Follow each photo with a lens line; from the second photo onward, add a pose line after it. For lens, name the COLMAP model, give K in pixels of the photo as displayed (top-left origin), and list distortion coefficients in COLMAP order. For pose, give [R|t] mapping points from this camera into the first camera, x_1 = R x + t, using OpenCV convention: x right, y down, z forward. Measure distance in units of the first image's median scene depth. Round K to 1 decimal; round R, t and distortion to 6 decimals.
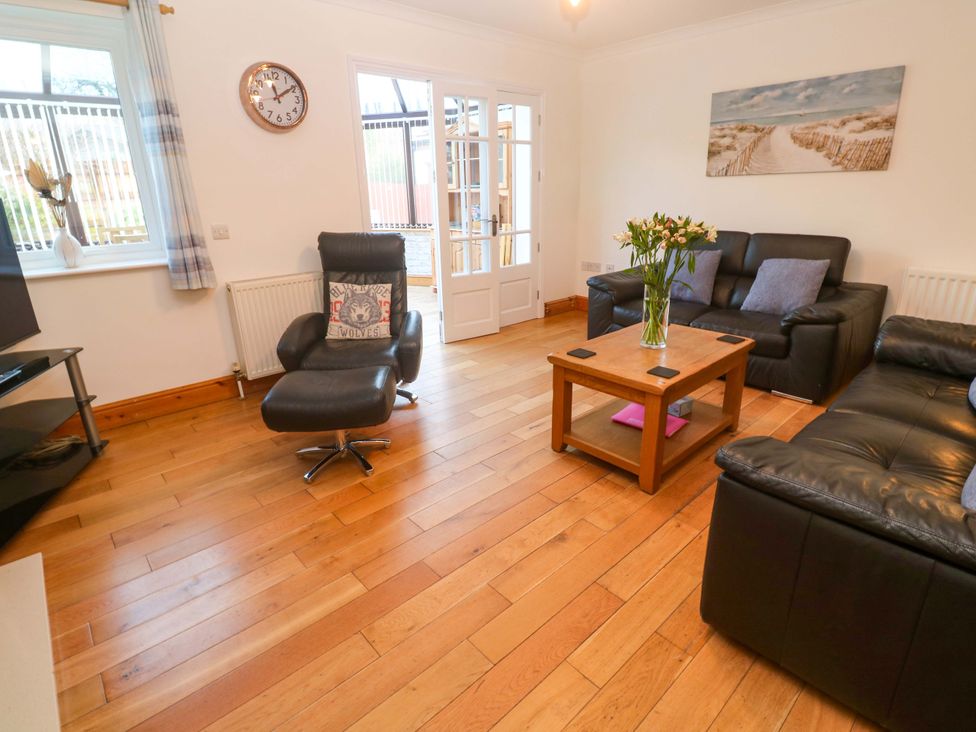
lens RADIAL K [[507.3, 0, 494.2], [0, 507.3, 355.0], [0, 0, 1]] dist [0.002095, -0.018953]
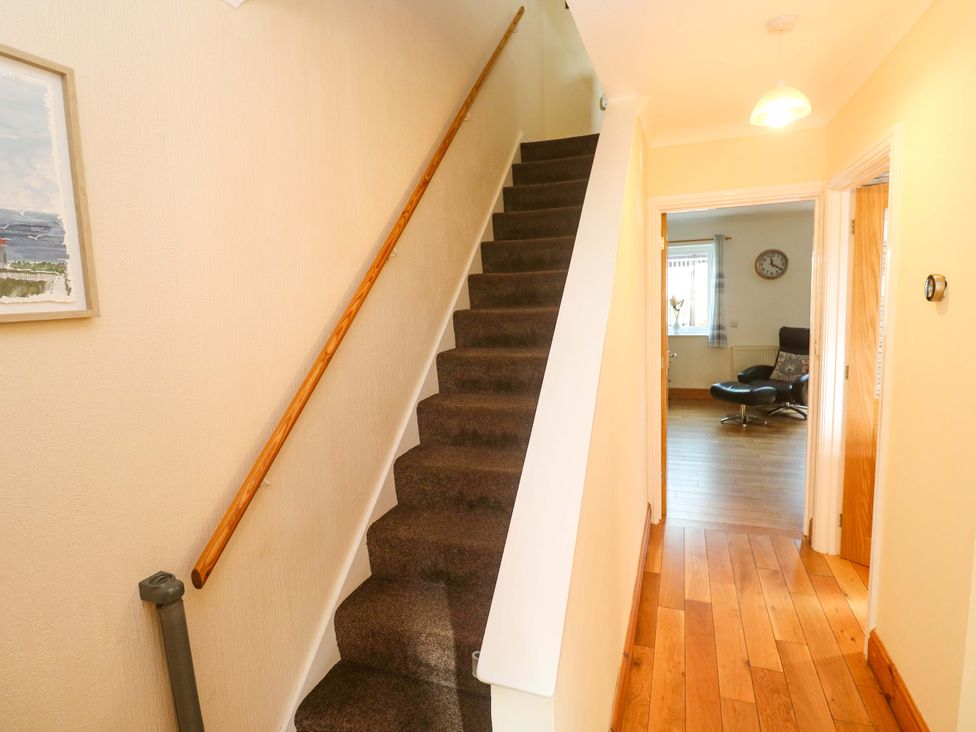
lens RADIAL K [[507.3, 0, 494.2], [0, 507.3, 355.0], [0, 0, 1]] dist [0.002095, -0.018953]
pose [[0.450056, 0.106757, -0.886596, 0.515378], [-0.249219, 0.968397, -0.009902, 0.093320], [0.857520, 0.225413, 0.462438, -0.481636]]
